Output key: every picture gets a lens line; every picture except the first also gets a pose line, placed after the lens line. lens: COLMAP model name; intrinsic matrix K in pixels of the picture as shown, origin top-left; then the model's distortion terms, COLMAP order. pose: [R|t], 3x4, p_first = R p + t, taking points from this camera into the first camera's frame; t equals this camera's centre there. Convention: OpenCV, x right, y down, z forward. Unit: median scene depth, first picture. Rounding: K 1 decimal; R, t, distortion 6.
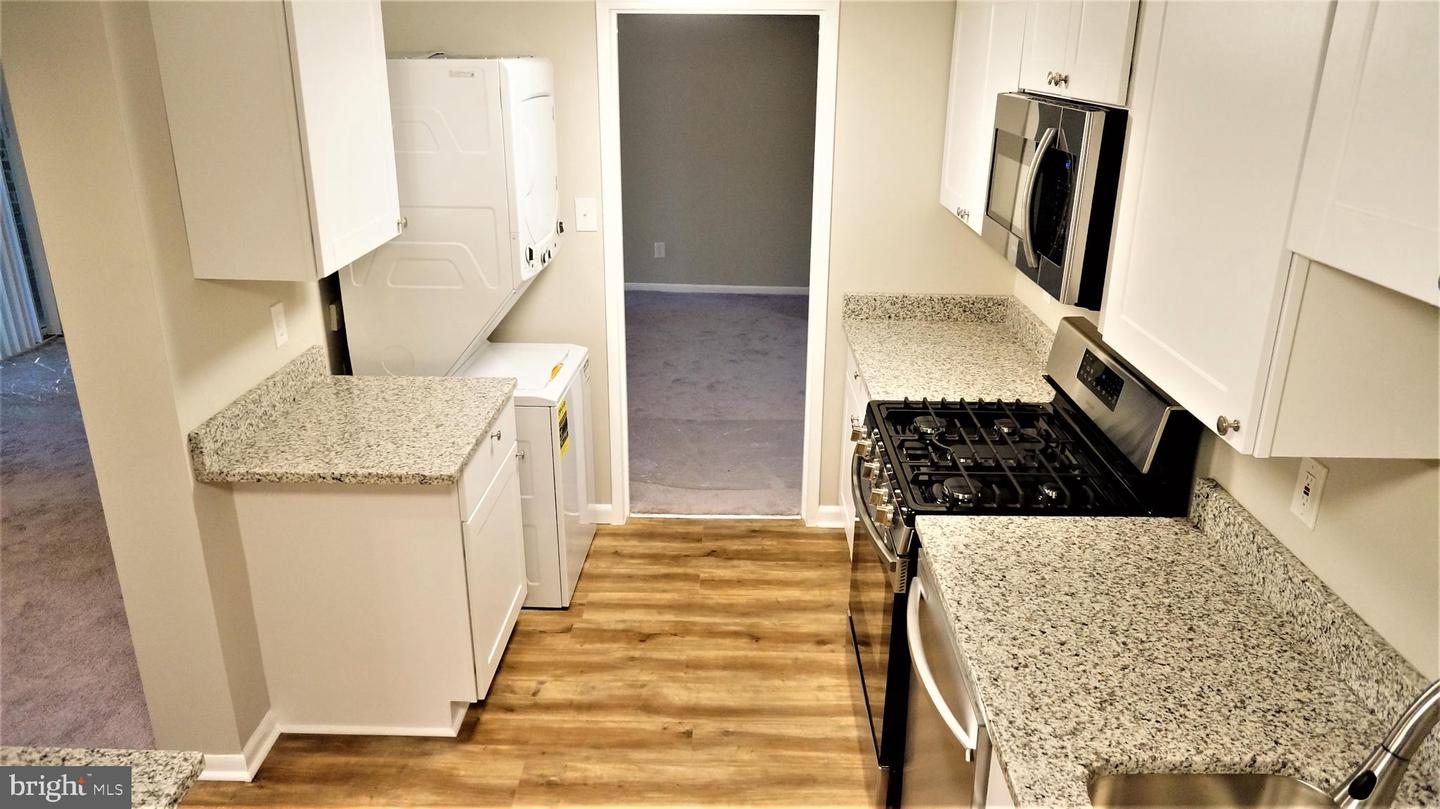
lens RADIAL K [[982.4, 0, 720.0], [0, 982.4, 404.5], [0, 0, 1]] dist [-0.002678, -0.000542]
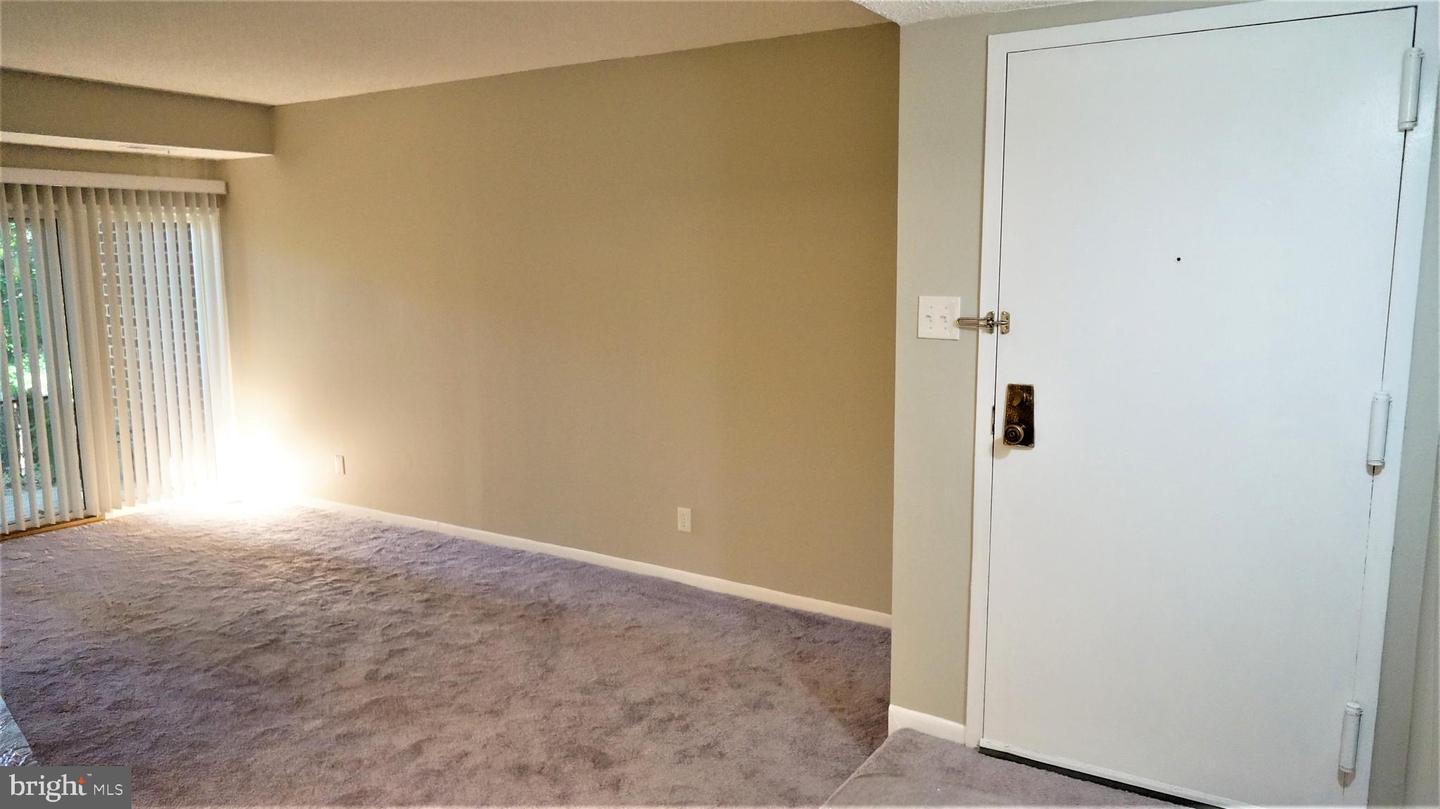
lens RADIAL K [[982.4, 0, 720.0], [0, 982.4, 404.5], [0, 0, 1]] dist [-0.002678, -0.000542]
pose [[0.848817, 0.067065, -0.524415, 0.328277], [-0.172373, 0.972825, -0.154592, -0.153995], [0.499797, 0.221615, 0.837311, 0.524819]]
